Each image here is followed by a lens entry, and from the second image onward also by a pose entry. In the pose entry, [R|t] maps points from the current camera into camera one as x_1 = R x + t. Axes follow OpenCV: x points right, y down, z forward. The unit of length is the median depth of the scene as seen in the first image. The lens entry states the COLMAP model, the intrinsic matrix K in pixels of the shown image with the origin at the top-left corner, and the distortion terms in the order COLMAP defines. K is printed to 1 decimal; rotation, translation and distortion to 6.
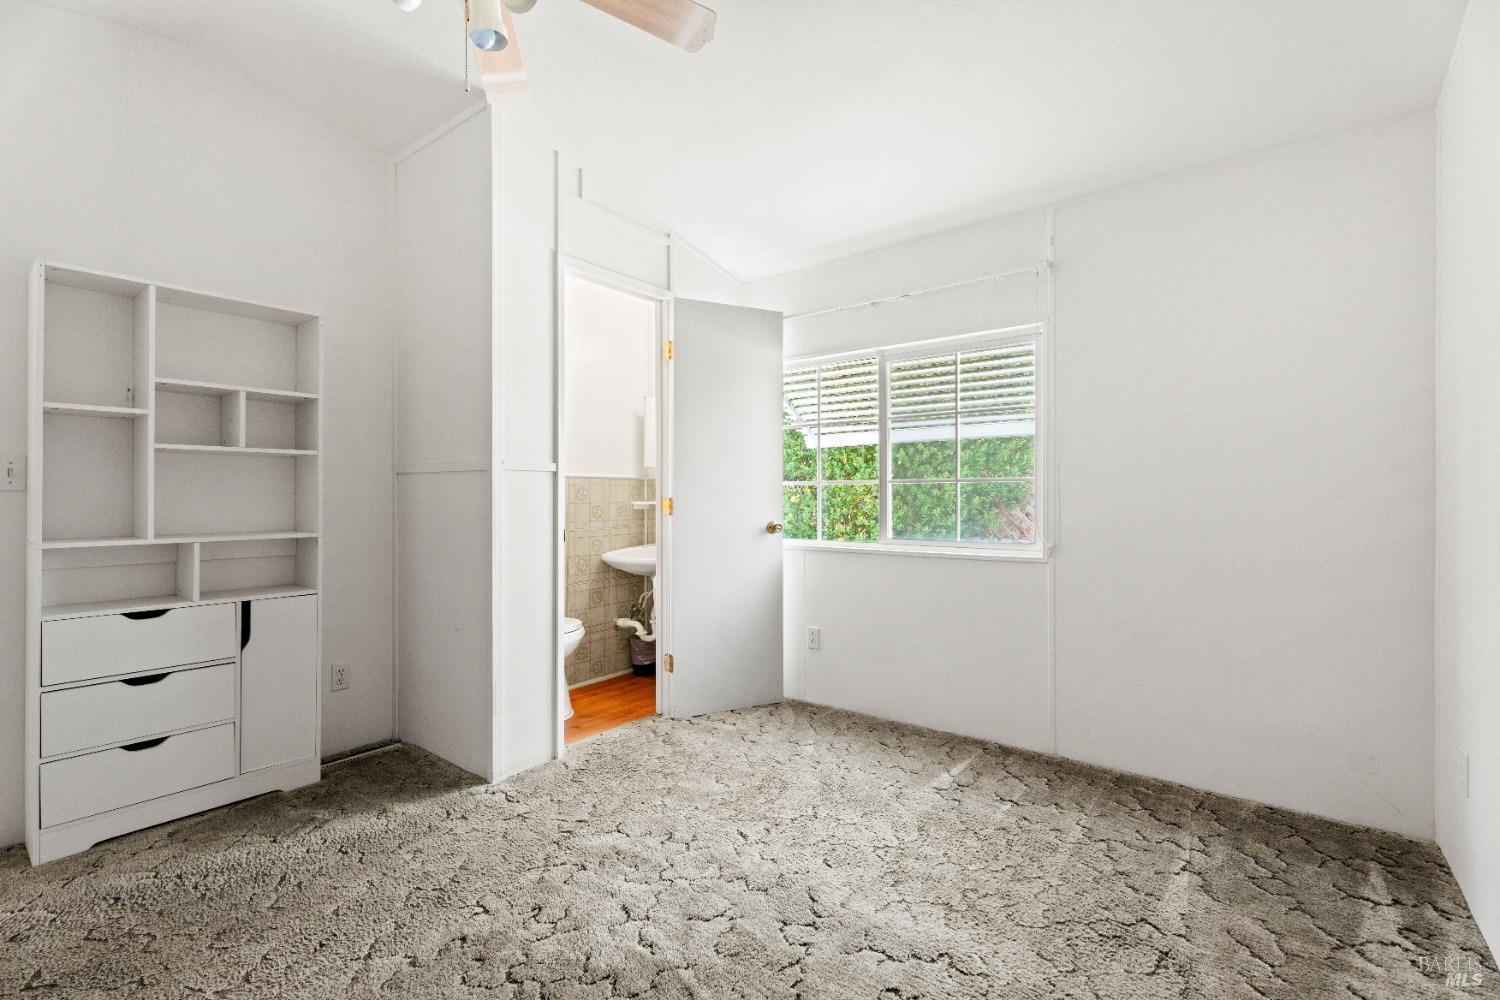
lens RADIAL K [[670.6, 0, 765.0], [0, 670.6, 494.0], [0, 0, 1]] dist [-0.004741, -0.000421]
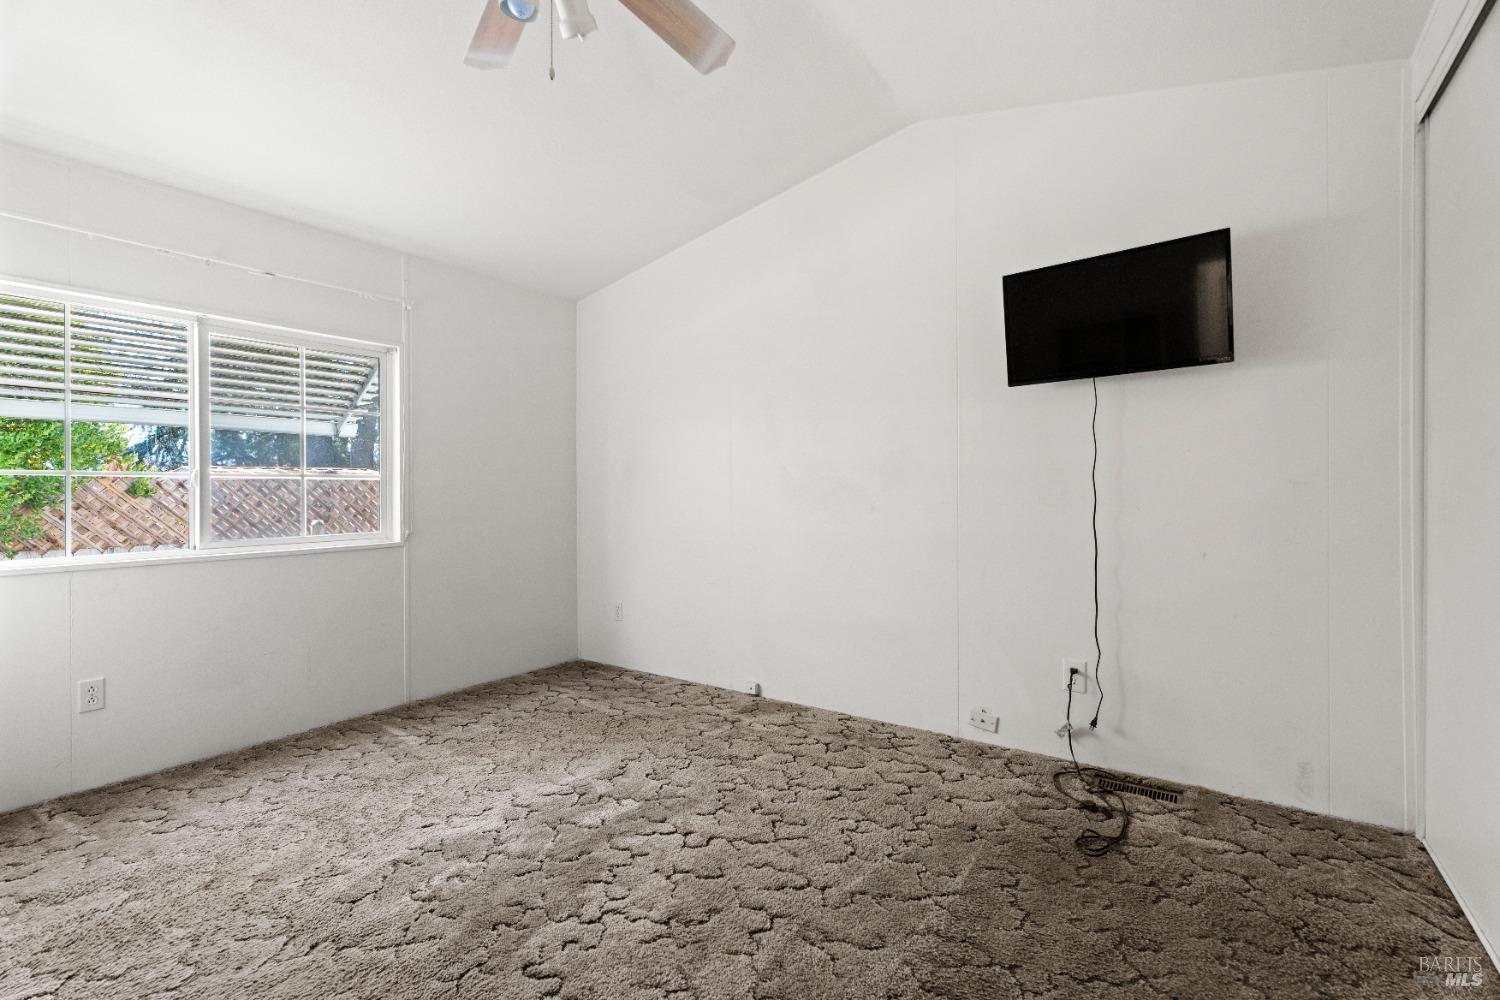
lens RADIAL K [[670.6, 0, 749.4], [0, 670.6, 483.9], [0, 0, 1]] dist [-0.004741, -0.000421]
pose [[-0.051046, 0.011023, 0.998635, -0.961056], [0.007257, 0.999917, -0.010666, 0.010182], [-0.998670, 0.006703, -0.051122, 0.513142]]
